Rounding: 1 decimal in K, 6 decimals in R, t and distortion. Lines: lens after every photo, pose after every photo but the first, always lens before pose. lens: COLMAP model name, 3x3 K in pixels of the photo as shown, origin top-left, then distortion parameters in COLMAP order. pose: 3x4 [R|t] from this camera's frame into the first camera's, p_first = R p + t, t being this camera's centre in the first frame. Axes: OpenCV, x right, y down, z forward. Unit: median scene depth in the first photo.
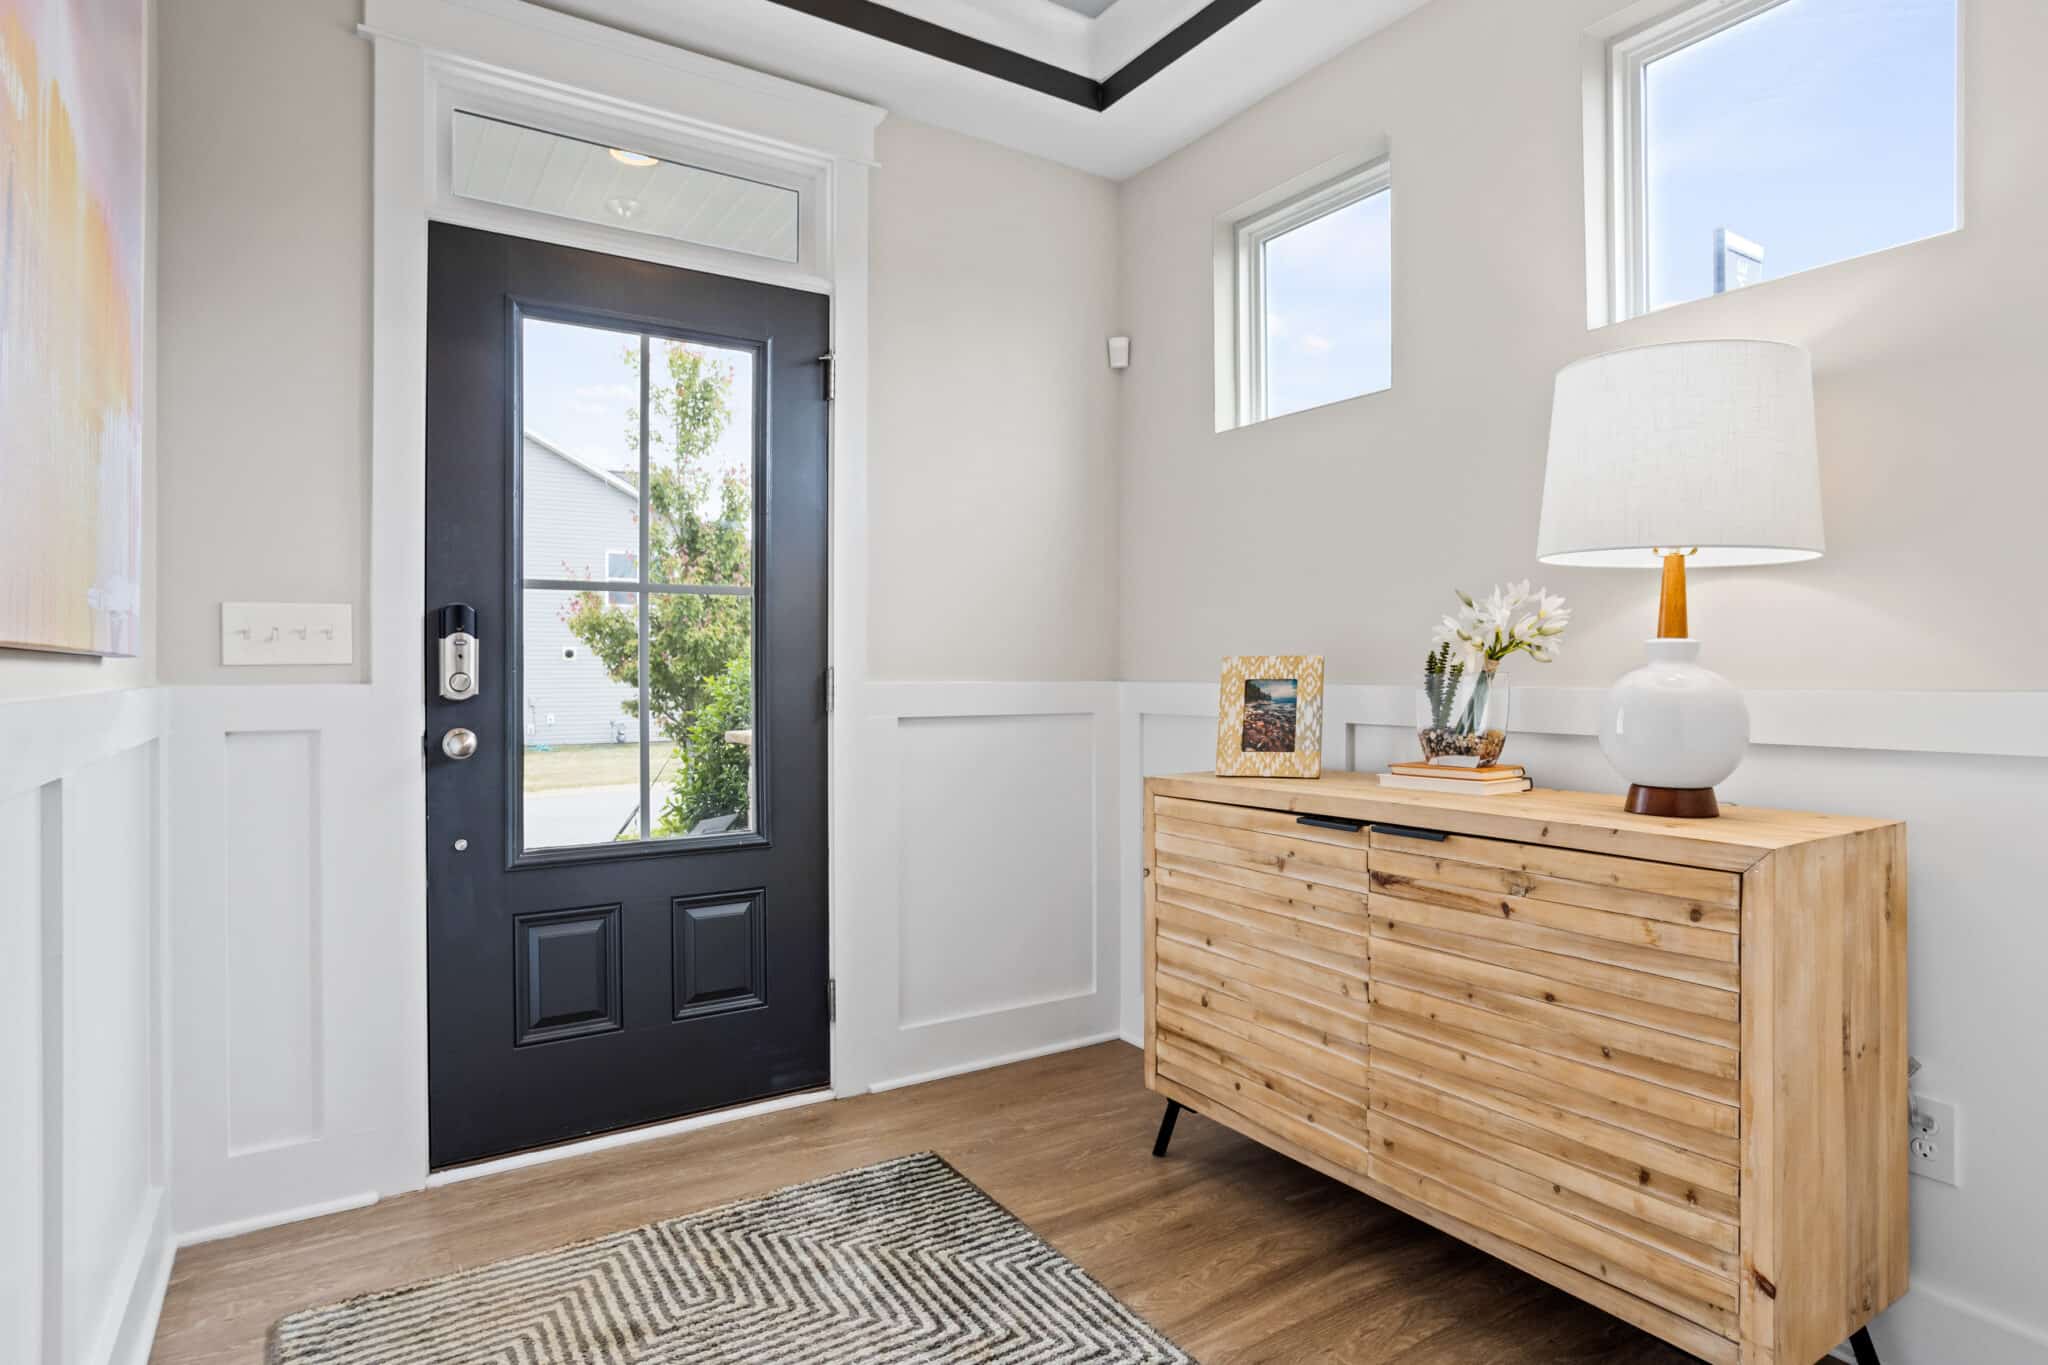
lens RADIAL K [[1099.6, 0, 1018.6], [0, 1099.6, 673.5], [0, 0, 1]] dist [0.007666, 0.011090]
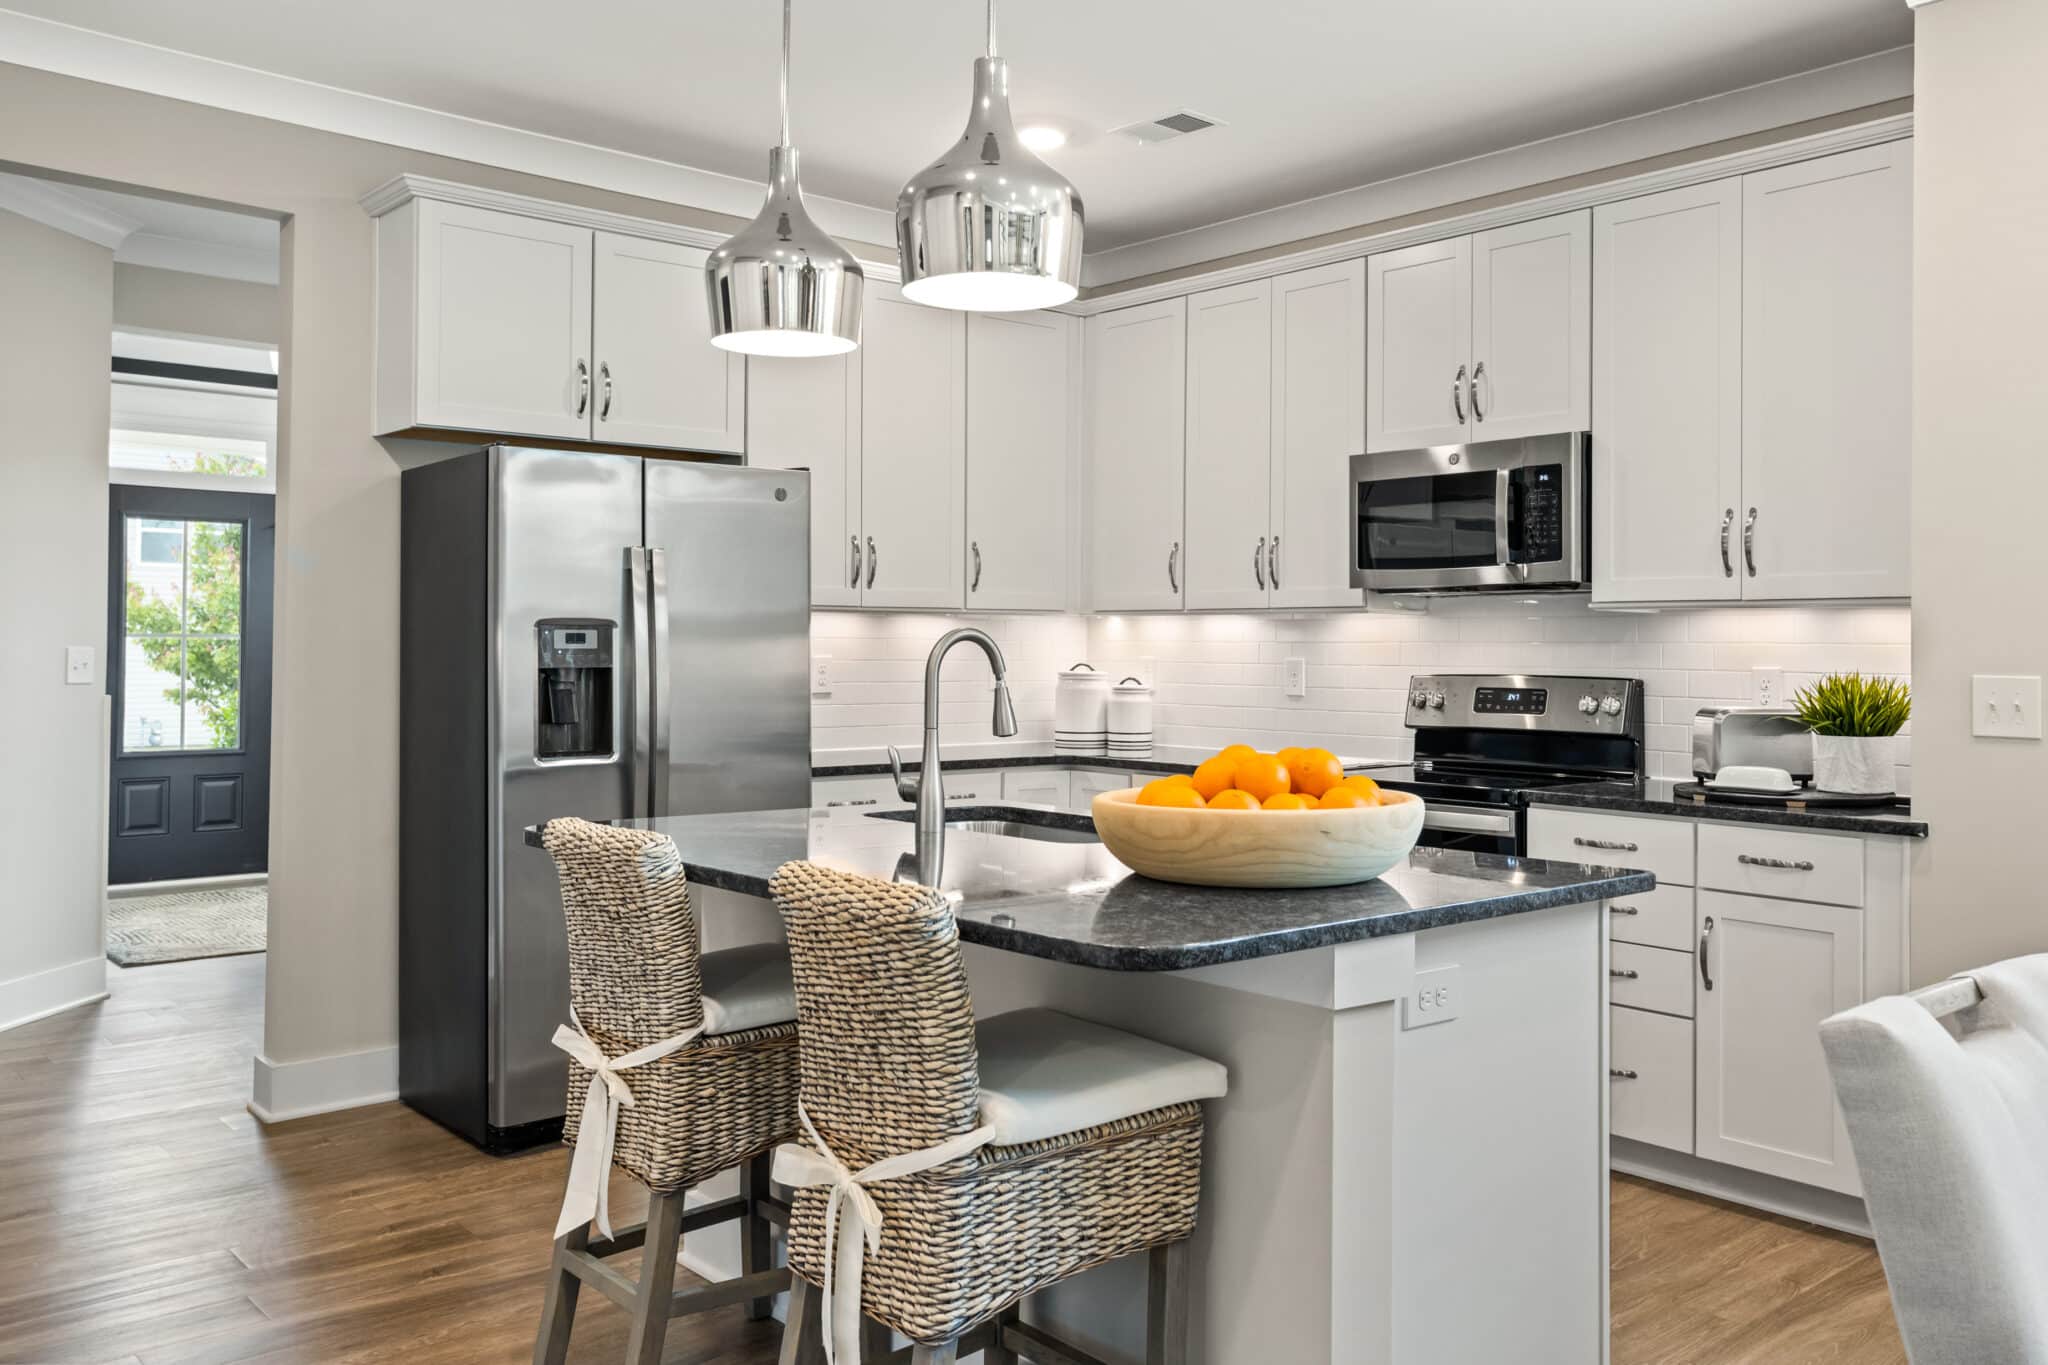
lens RADIAL K [[1624.4, 0, 1032.5], [0, 1624.4, 660.9], [0, 0, 1]] dist [-0.007103, 0.002517]
pose [[0.988883, 0.012120, 0.148198, 3.074812], [-0.011991, 0.999927, -0.001767, -0.125332], [-0.148209, -0.000029, 0.988956, -8.780846]]
